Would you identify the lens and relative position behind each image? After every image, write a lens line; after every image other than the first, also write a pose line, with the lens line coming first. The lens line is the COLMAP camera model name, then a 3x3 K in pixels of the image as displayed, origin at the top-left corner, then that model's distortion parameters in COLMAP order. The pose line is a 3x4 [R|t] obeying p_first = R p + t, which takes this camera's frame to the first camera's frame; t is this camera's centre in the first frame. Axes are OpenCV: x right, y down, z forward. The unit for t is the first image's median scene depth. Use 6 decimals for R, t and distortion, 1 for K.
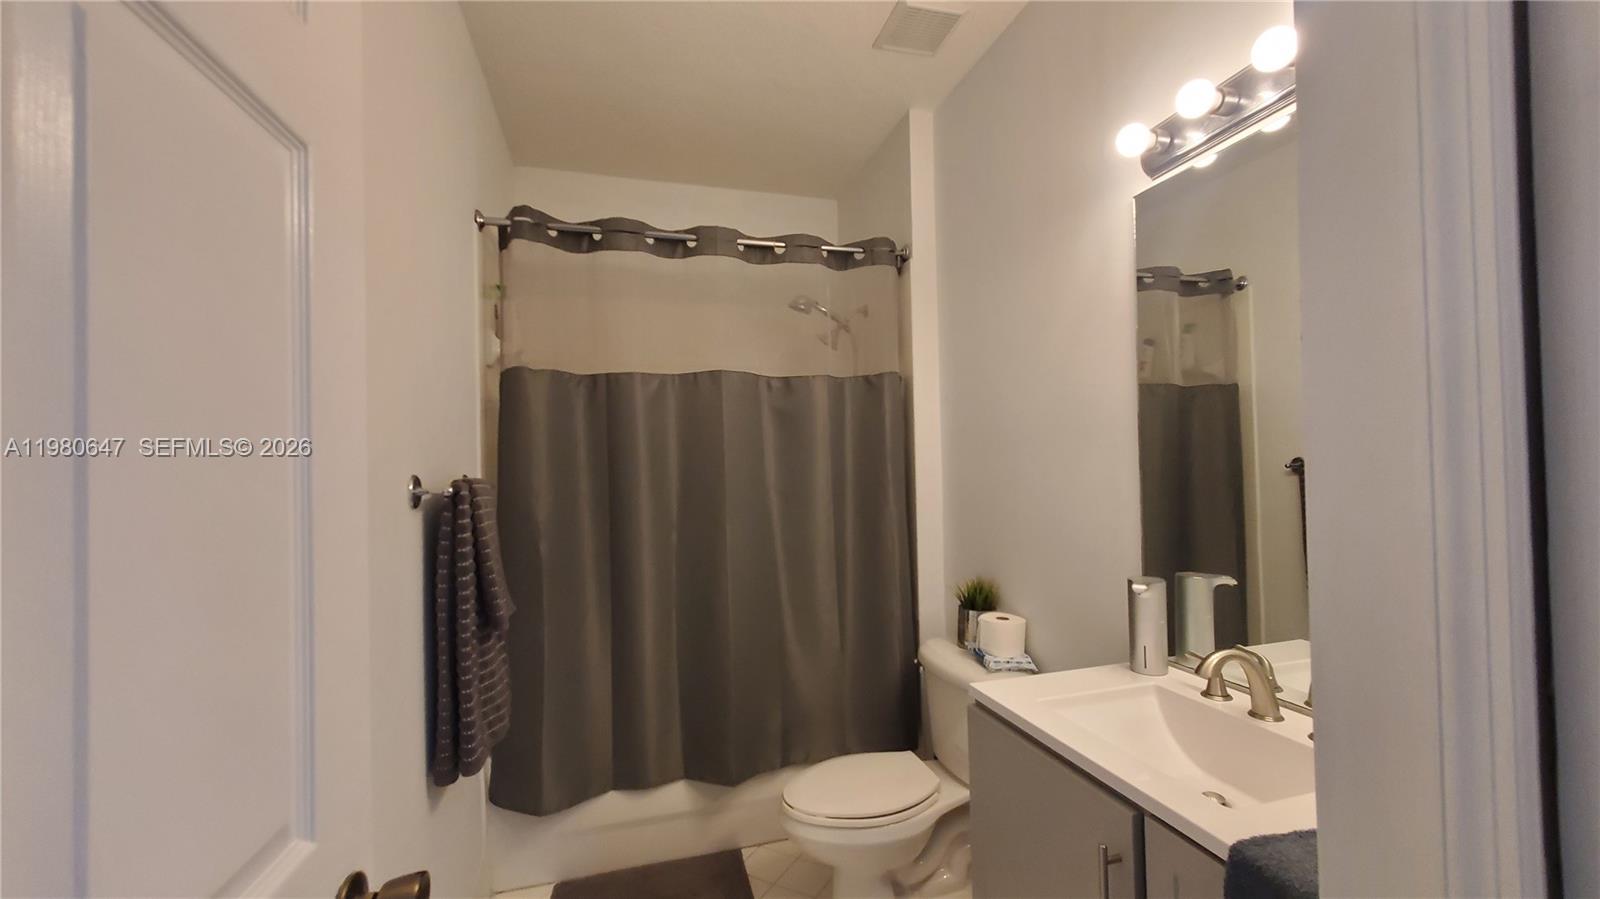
lens RADIAL K [[633.9, 0, 797.2], [0, 633.9, 460.7], [0, 0, 1]] dist [0.000446, -0.000046]
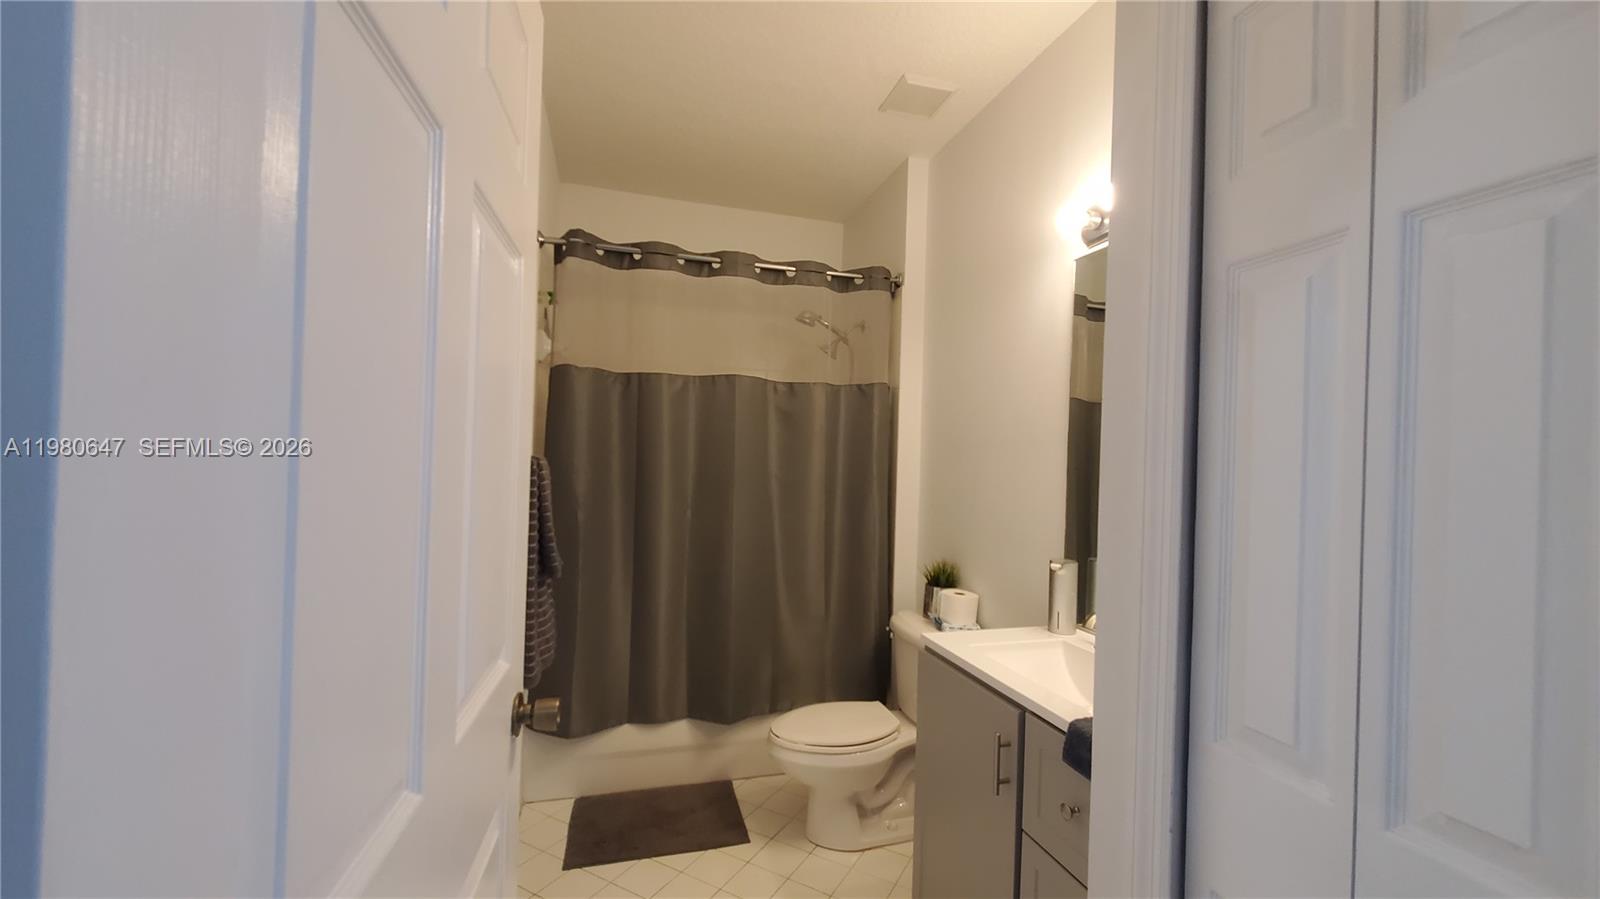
lens RADIAL K [[633.9, 0, 797.2], [0, 633.9, 460.7], [0, 0, 1]] dist [0.000446, -0.000046]
pose [[0.998670, 0.051220, 0.005863, -0.005066], [-0.051283, 0.998623, 0.011069, -0.001853], [-0.005288, -0.011355, 0.999922, -0.184923]]
